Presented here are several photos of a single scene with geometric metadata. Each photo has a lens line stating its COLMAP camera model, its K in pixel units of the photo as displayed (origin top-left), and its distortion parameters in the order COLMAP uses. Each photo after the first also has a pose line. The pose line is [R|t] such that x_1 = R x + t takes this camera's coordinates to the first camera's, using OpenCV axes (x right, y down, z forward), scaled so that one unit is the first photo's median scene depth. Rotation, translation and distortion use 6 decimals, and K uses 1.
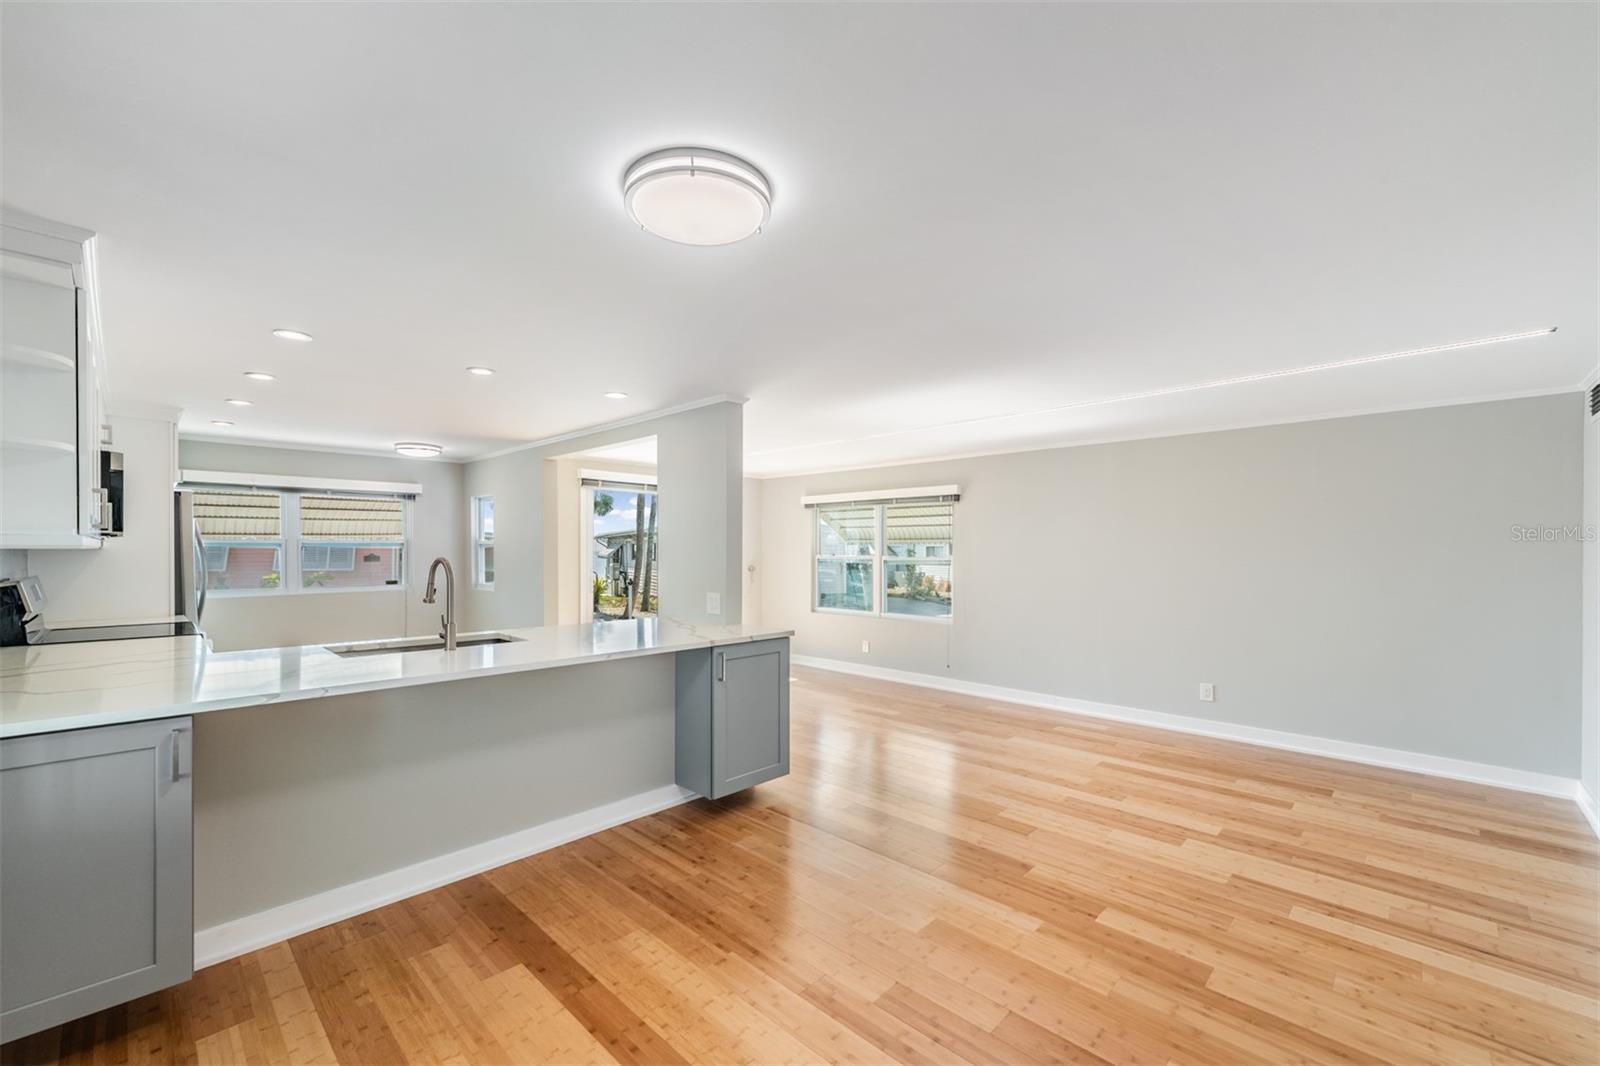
lens RADIAL K [[645.4, 0, 801.8], [0, 645.4, 546.7], [0, 0, 1]] dist [-0.003769, 0.000462]
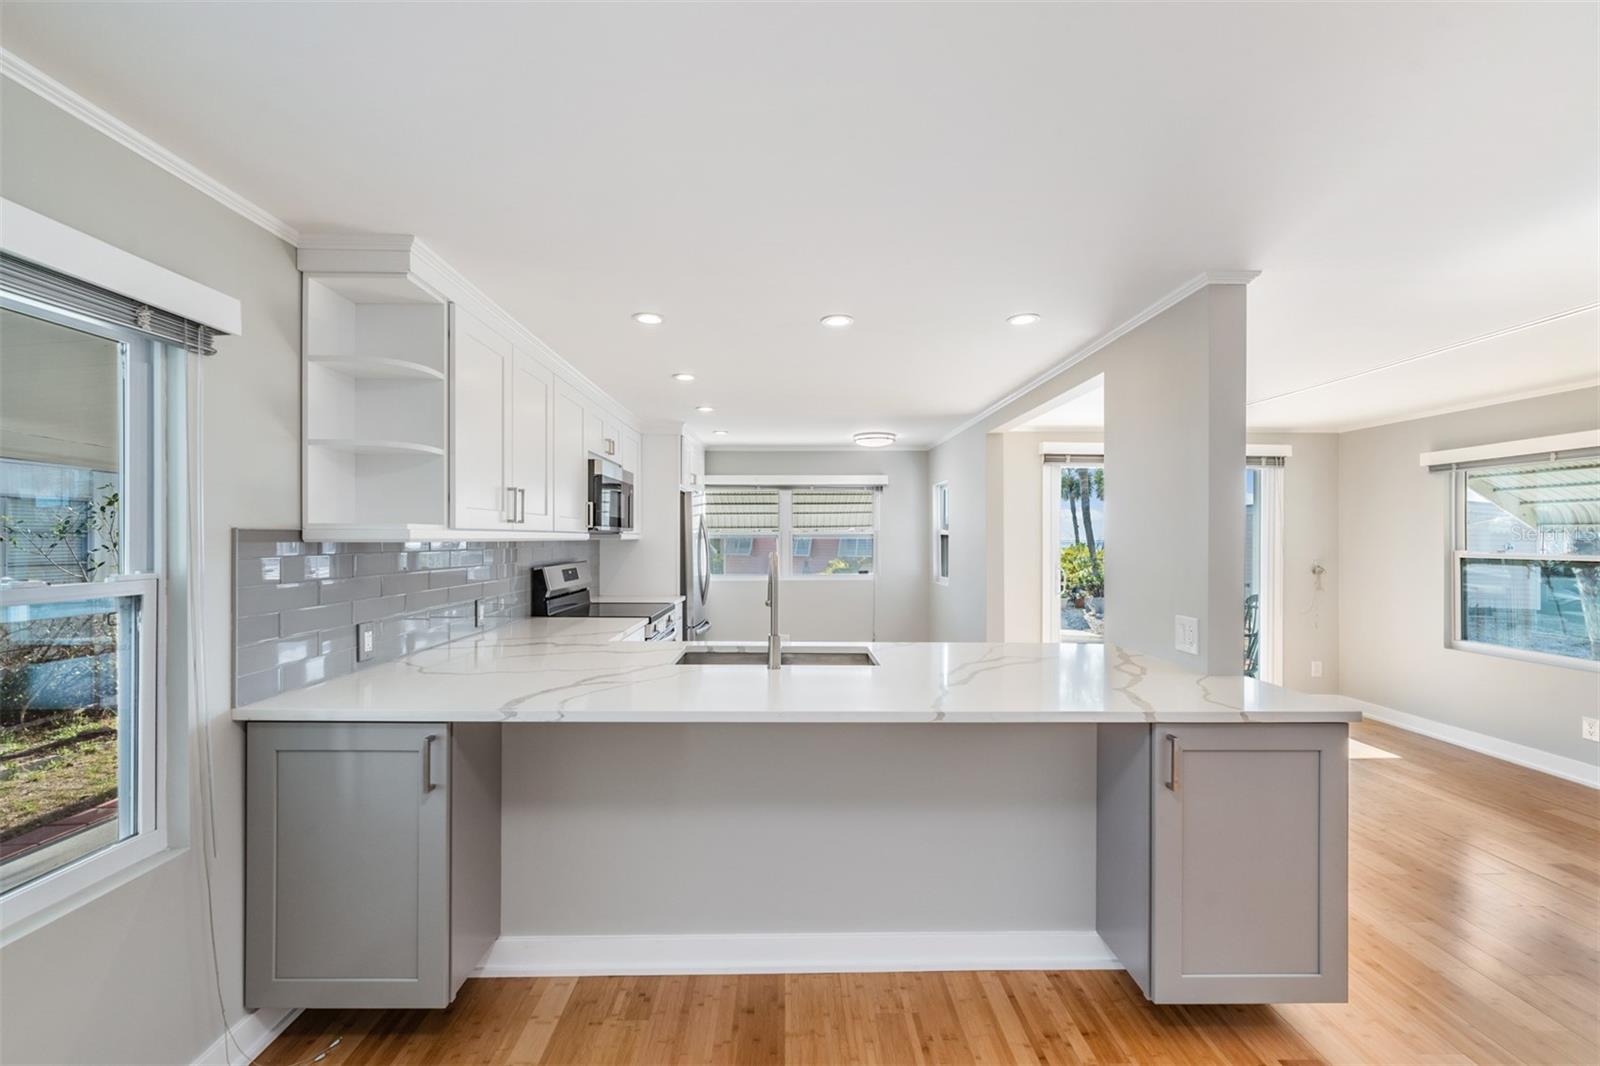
lens RADIAL K [[645.4, 0, 797.3], [0, 645.4, 538.3], [0, 0, 1]] dist [-0.003769, 0.000462]
pose [[0.703603, -0.000152, -0.710593, 0.025926], [0.001781, 0.999997, 0.001550, -0.001665], [0.710591, -0.002356, 0.703601, 0.271369]]
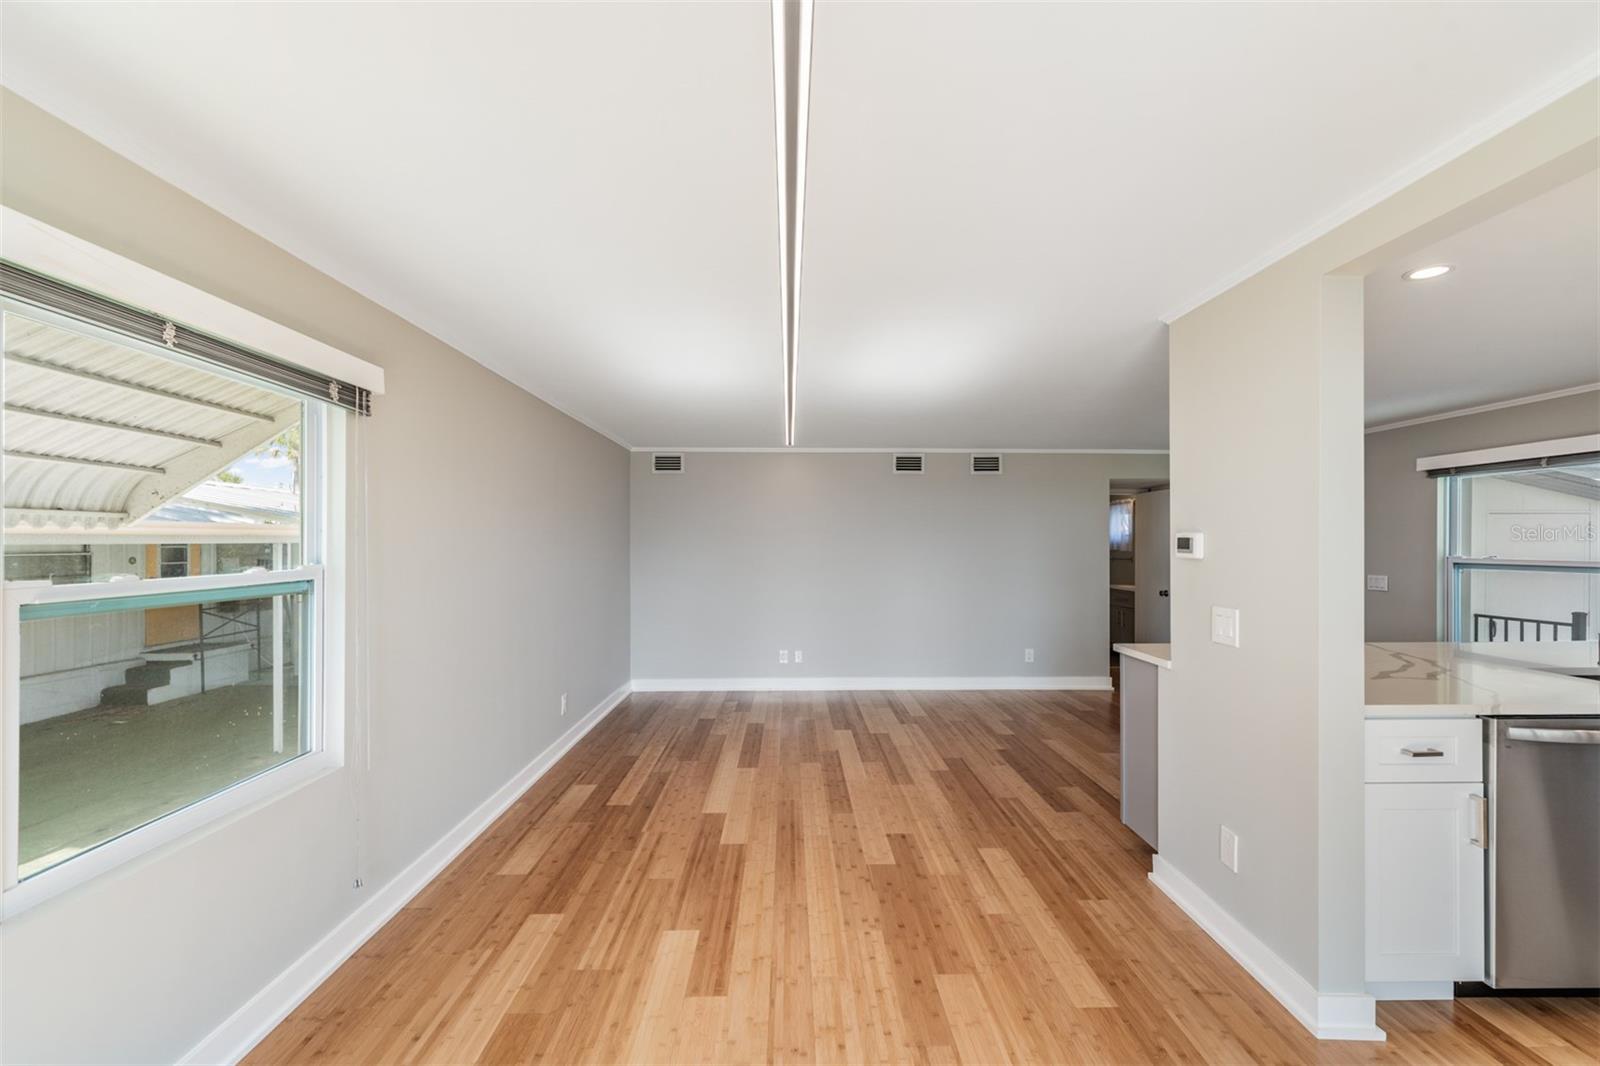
lens RADIAL K [[645.4, 0, 794.5], [0, 645.4, 540.7], [0, 0, 1]] dist [-0.003769, 0.000462]
pose [[-0.697003, 0.000338, 0.717068, -0.240753], [-0.004658, 0.999977, -0.004999, 0.001902], [-0.717053, -0.006825, -0.696985, 1.414312]]
